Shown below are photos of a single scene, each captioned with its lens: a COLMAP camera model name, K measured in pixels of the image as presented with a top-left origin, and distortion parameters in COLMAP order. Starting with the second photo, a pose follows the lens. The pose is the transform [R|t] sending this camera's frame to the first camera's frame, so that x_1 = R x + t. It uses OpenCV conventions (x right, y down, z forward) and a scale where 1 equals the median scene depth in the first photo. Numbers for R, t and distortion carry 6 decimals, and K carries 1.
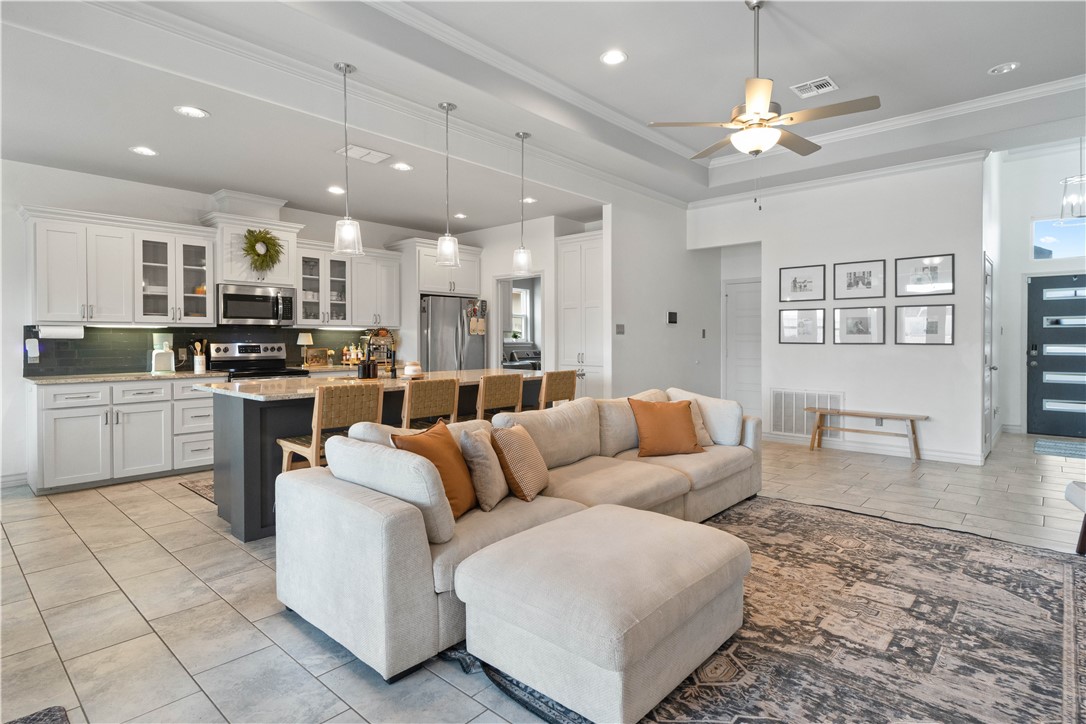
lens RADIAL K [[569.5, 0, 544.4], [0, 569.5, 343.9], [0, 0, 1]] dist [0.000530, 0.000522]
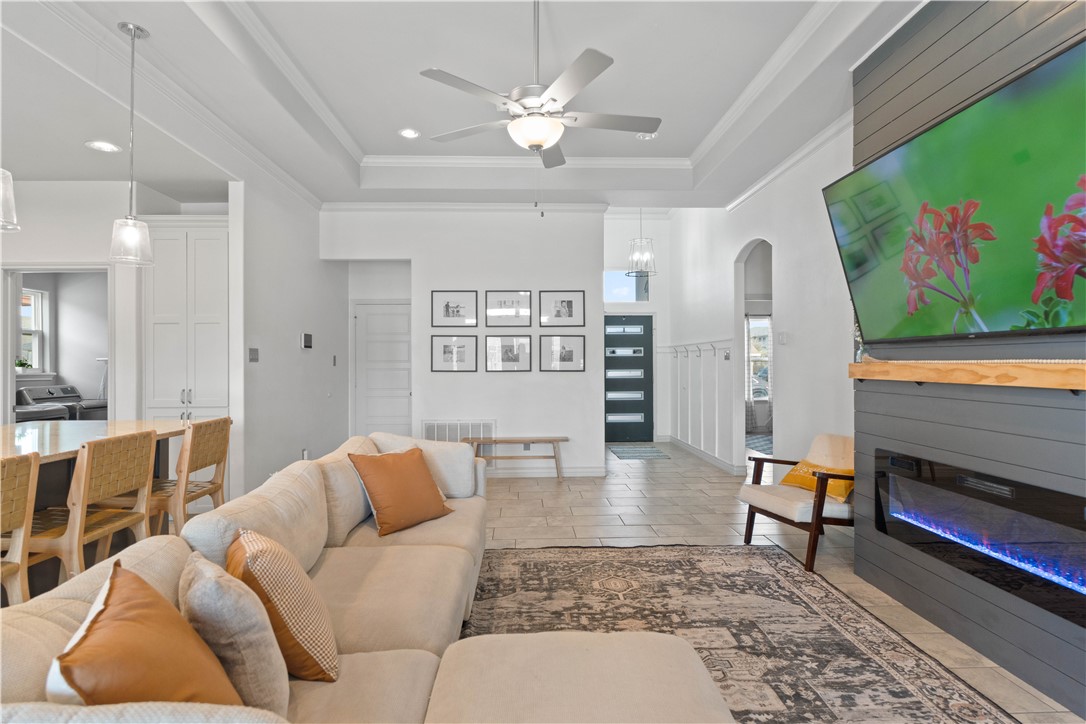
lens RADIAL K [[576.5, 0, 543.8], [0, 576.5, 360.5], [0, 0, 1]] dist [-0.002801, 0.000360]
pose [[0.716168, 0.001653, 0.697926, -0.135146], [0.009658, 0.999878, -0.012278, -0.006909], [-0.697861, 0.015534, 0.716065, 0.243581]]
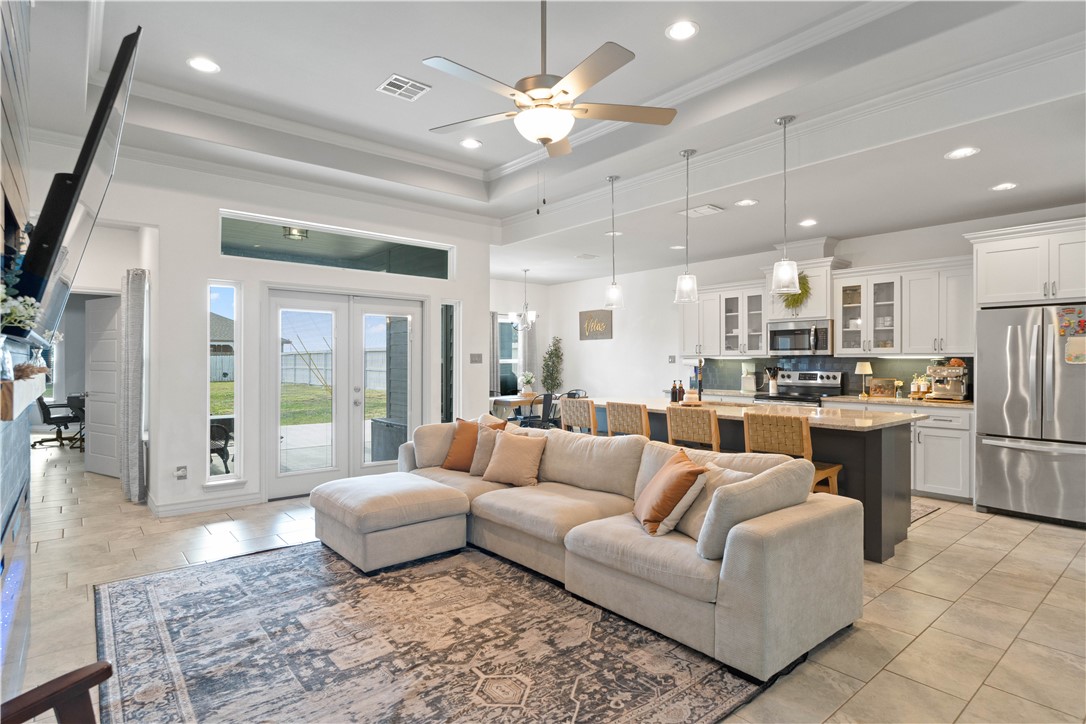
lens RADIAL K [[558.1, 0, 541.0], [0, 558.1, 359.6], [0, 0, 1]] dist [0.003987, -0.000202]
pose [[-0.143676, -0.002777, -0.989621, 0.717820], [-0.010812, 0.999941, -0.001237, -0.018881], [0.989566, 0.010522, -0.143698, 0.699192]]
